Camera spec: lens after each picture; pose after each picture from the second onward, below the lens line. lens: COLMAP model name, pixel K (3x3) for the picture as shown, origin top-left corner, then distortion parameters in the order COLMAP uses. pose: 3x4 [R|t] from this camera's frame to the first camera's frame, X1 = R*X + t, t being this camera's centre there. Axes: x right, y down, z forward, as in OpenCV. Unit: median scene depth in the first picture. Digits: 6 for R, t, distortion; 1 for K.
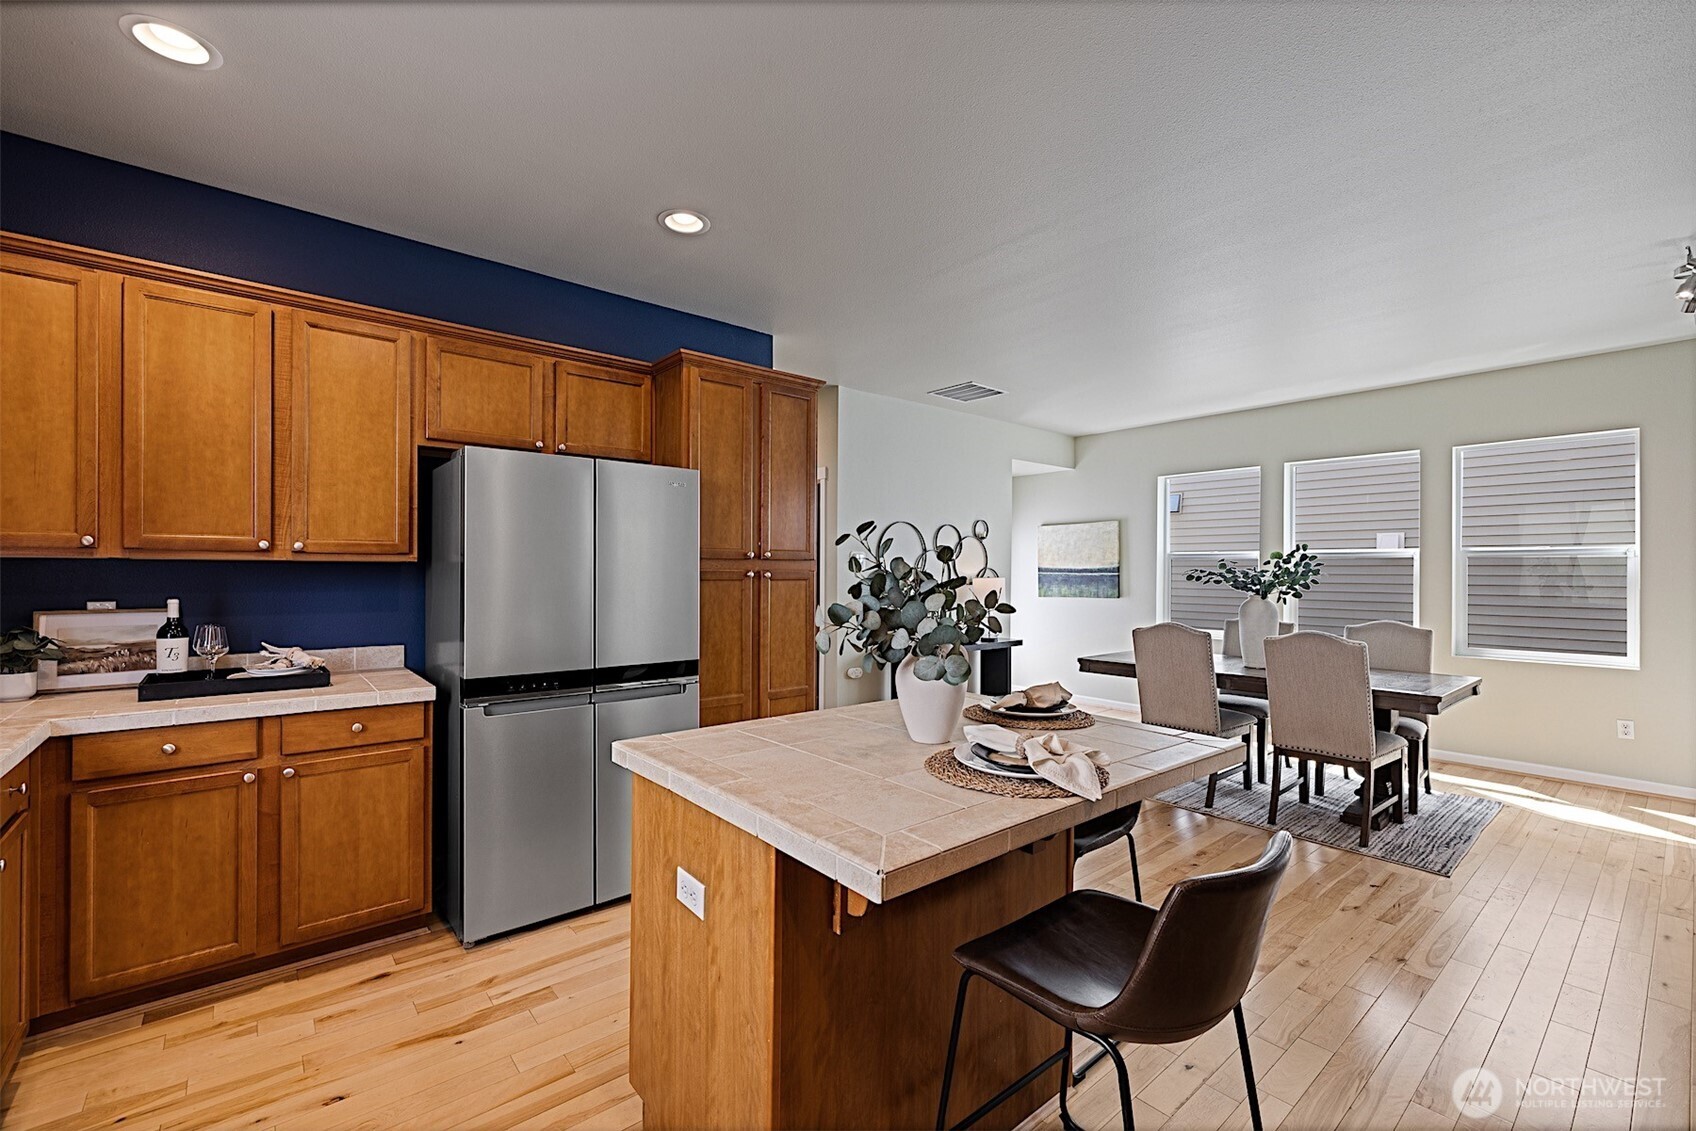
lens RADIAL K [[714.4, 0, 850.2], [0, 714.4, 571.3], [0, 0, 1]] dist [0.000901, 0.000978]
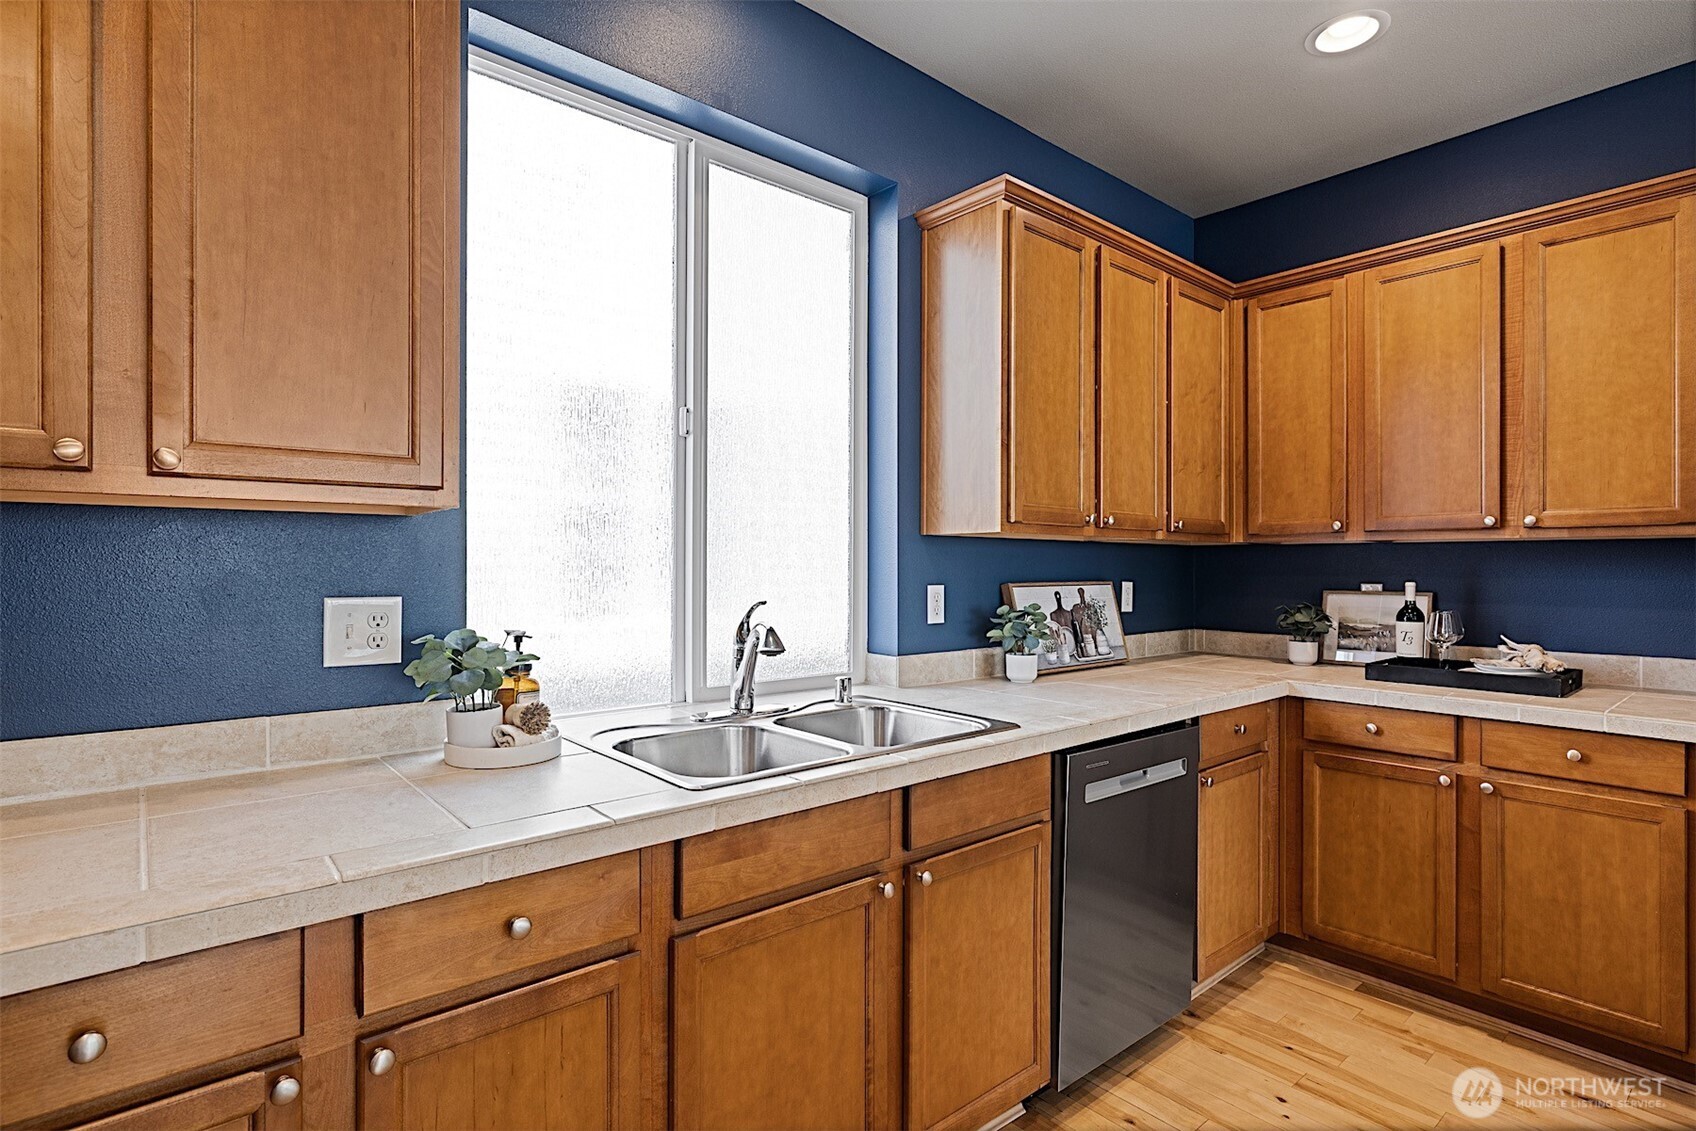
lens RADIAL K [[843.8, 0, 853.0], [0, 843.8, 565.7], [0, 0, 1]] dist [-0.002368, 0.000512]
pose [[0.007001, -0.004922, -0.999963, 0.196051], [-0.000753, 0.999988, -0.004927, 0.022814], [0.999975, 0.000788, 0.006997, 0.229777]]
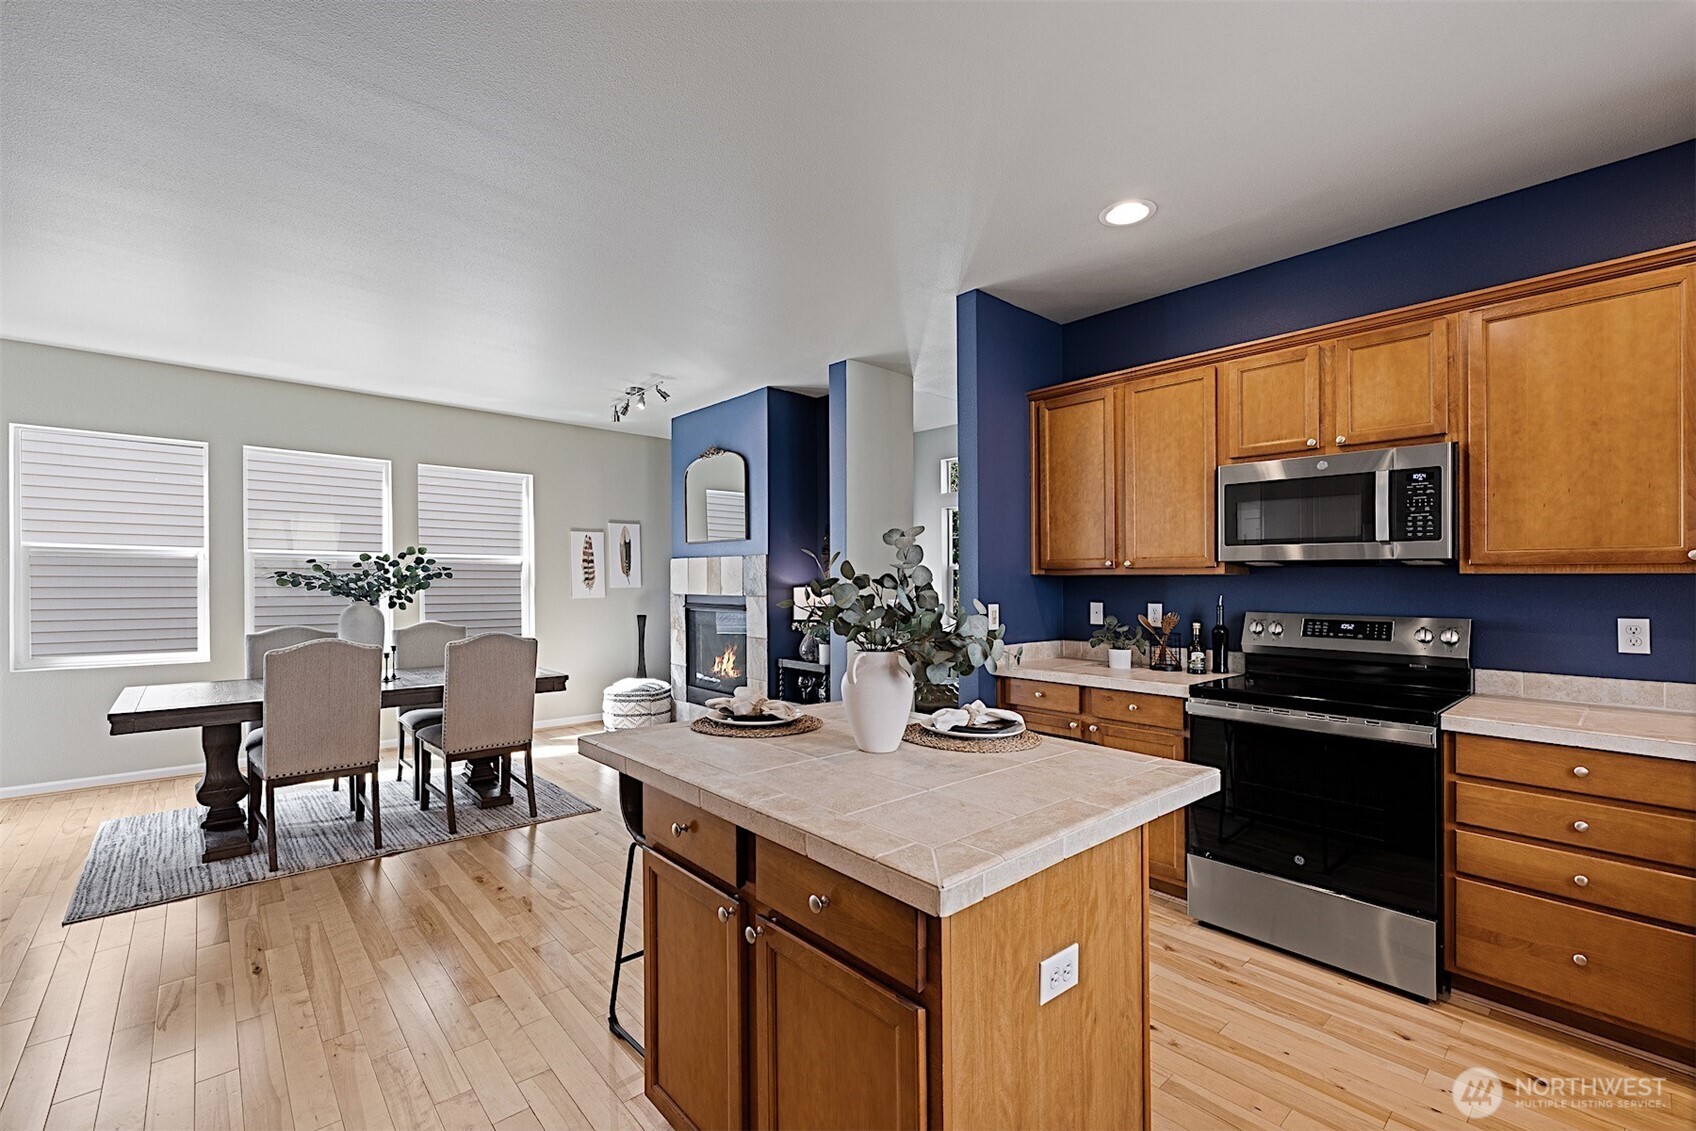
lens RADIAL K [[714.4, 0, 846.0], [0, 714.4, 575.7], [0, 0, 1]] dist [0.000901, 0.000978]
pose [[-0.025969, 0.000310, 0.999663, -0.638921], [-0.005831, 0.999983, -0.000461, -0.003993], [-0.999646, -0.005841, -0.025967, 0.778645]]
